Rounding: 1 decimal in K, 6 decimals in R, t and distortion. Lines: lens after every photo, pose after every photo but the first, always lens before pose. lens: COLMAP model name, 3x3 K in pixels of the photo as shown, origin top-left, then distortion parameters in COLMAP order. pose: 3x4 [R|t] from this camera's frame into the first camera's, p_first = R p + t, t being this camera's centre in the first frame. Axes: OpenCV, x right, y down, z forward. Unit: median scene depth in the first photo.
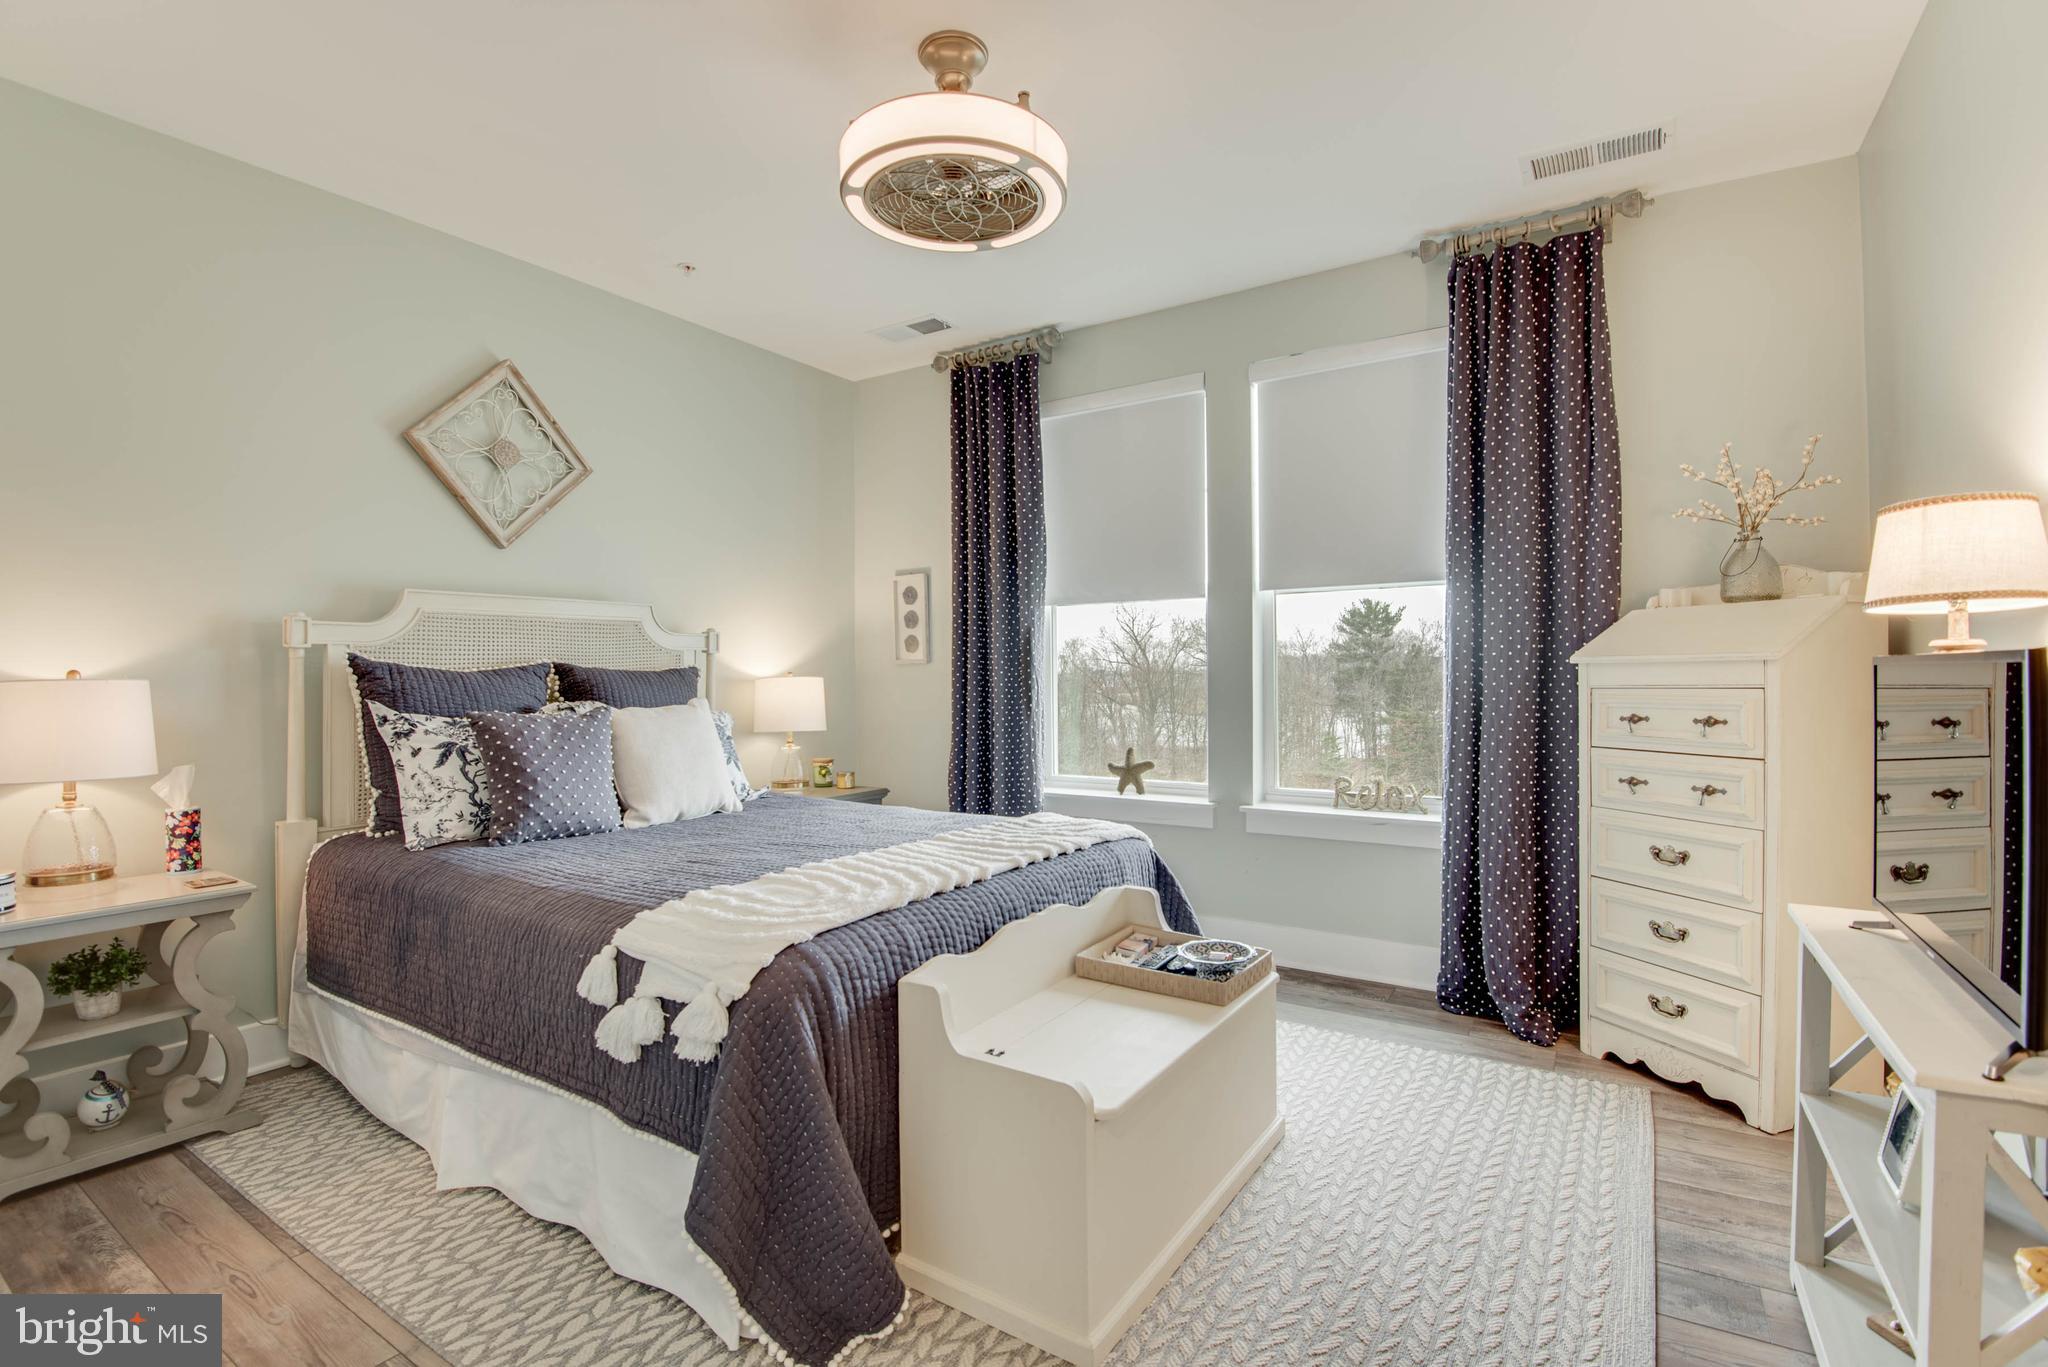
lens RADIAL K [[947.0, 0, 1027.9], [0, 947.0, 674.9], [0, 0, 1]] dist [-0.013176, -0.009719]
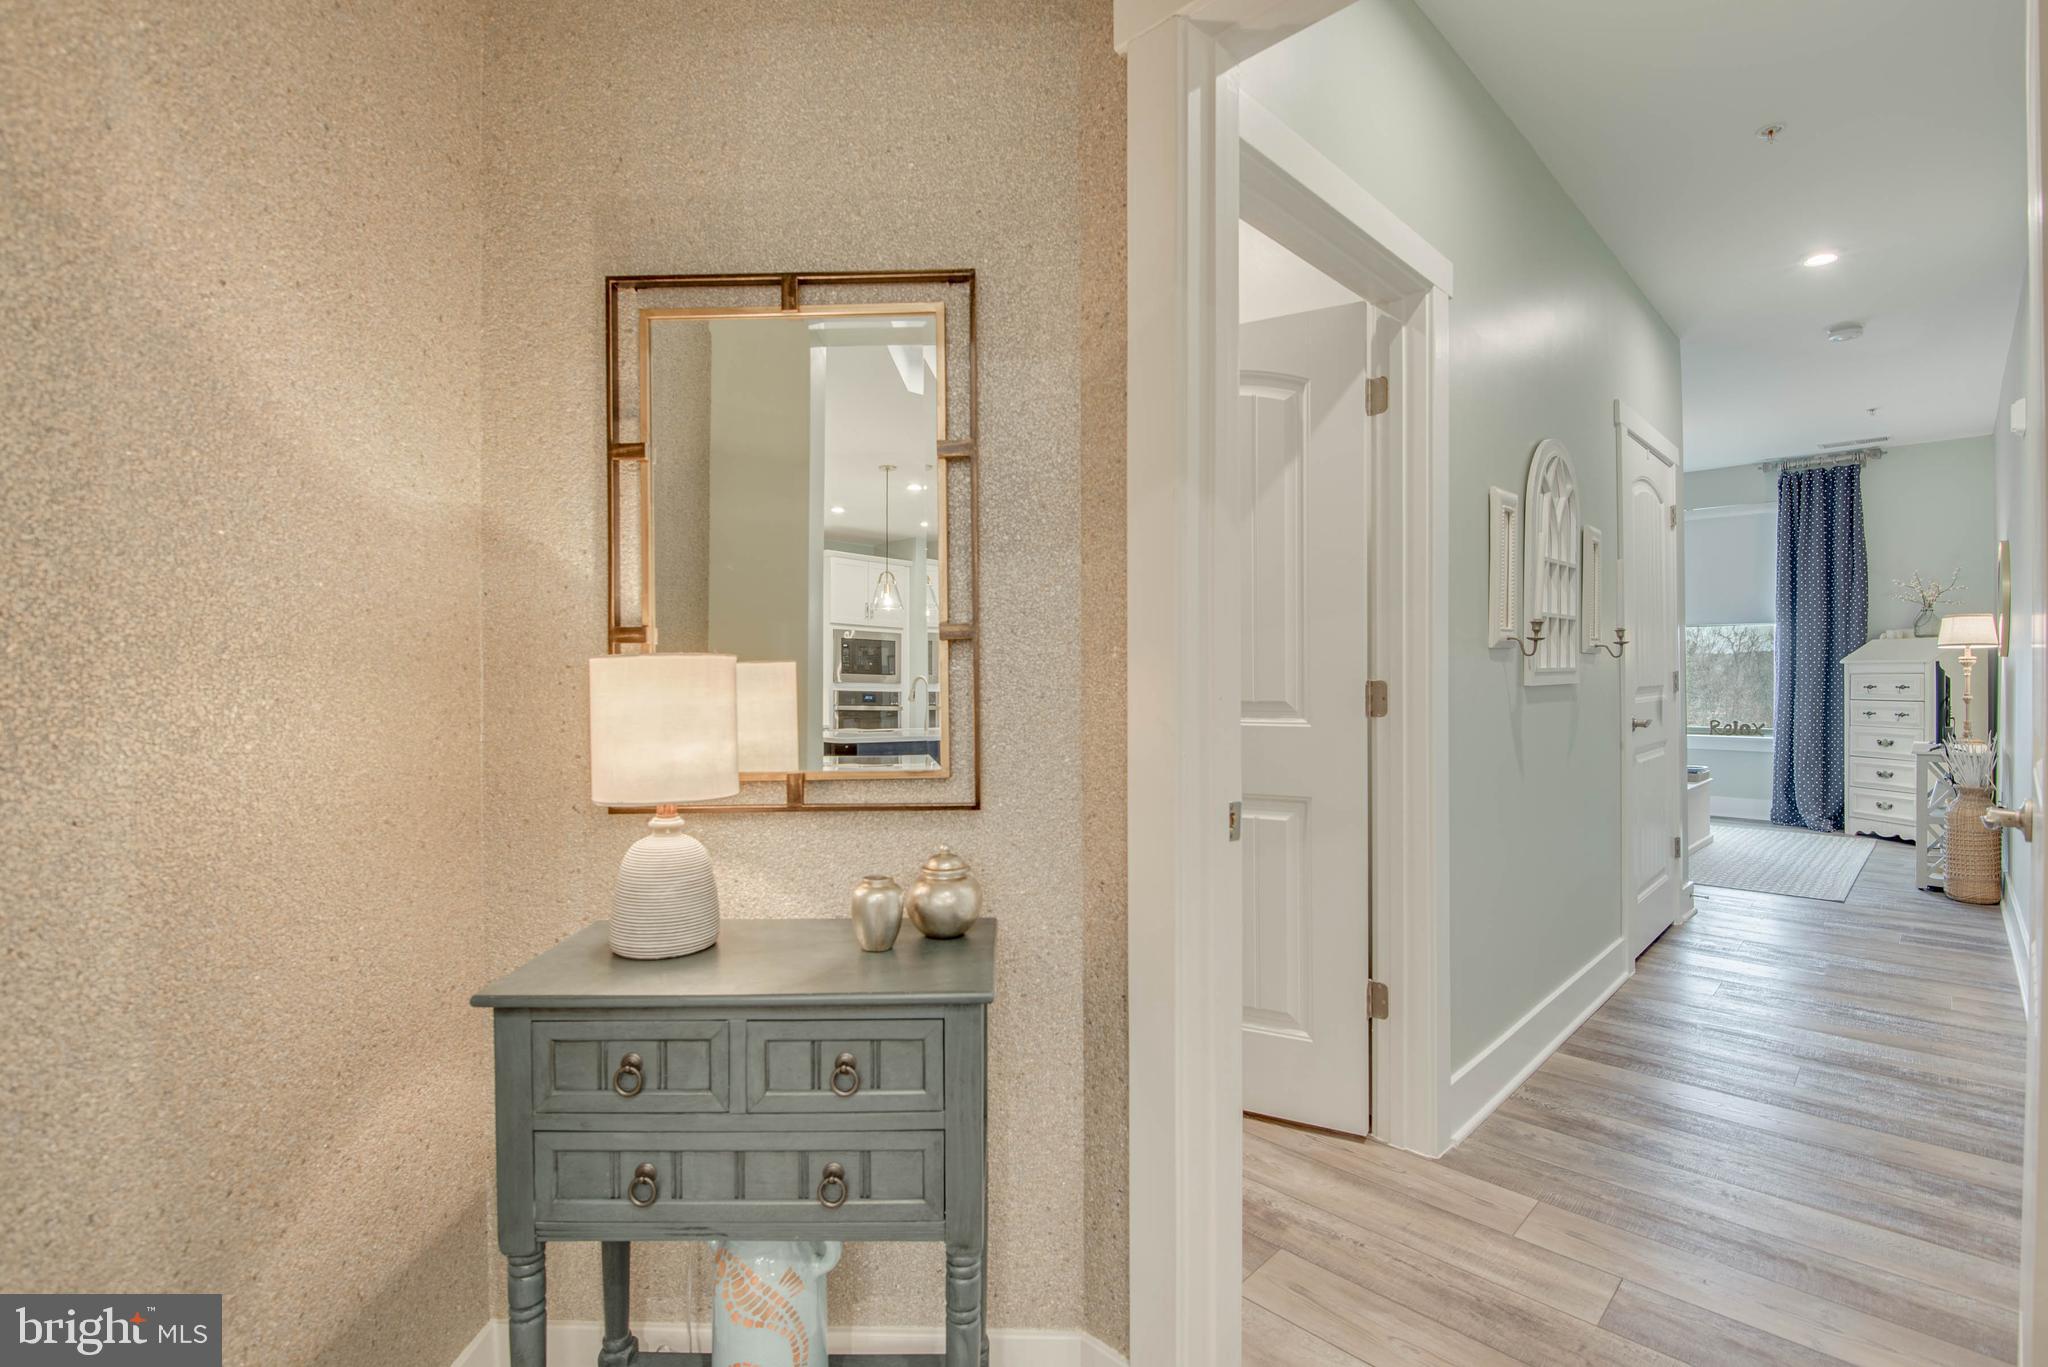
lens RADIAL K [[947.0, 0, 1025.6], [0, 947.0, 678.7], [0, 0, 1]] dist [-0.013176, -0.009719]
pose [[0.978599, 0.002901, -0.205758, -0.843451], [-0.001111, 0.999961, 0.008813, 0.006218], [0.205775, -0.008395, 0.978563, -1.527129]]
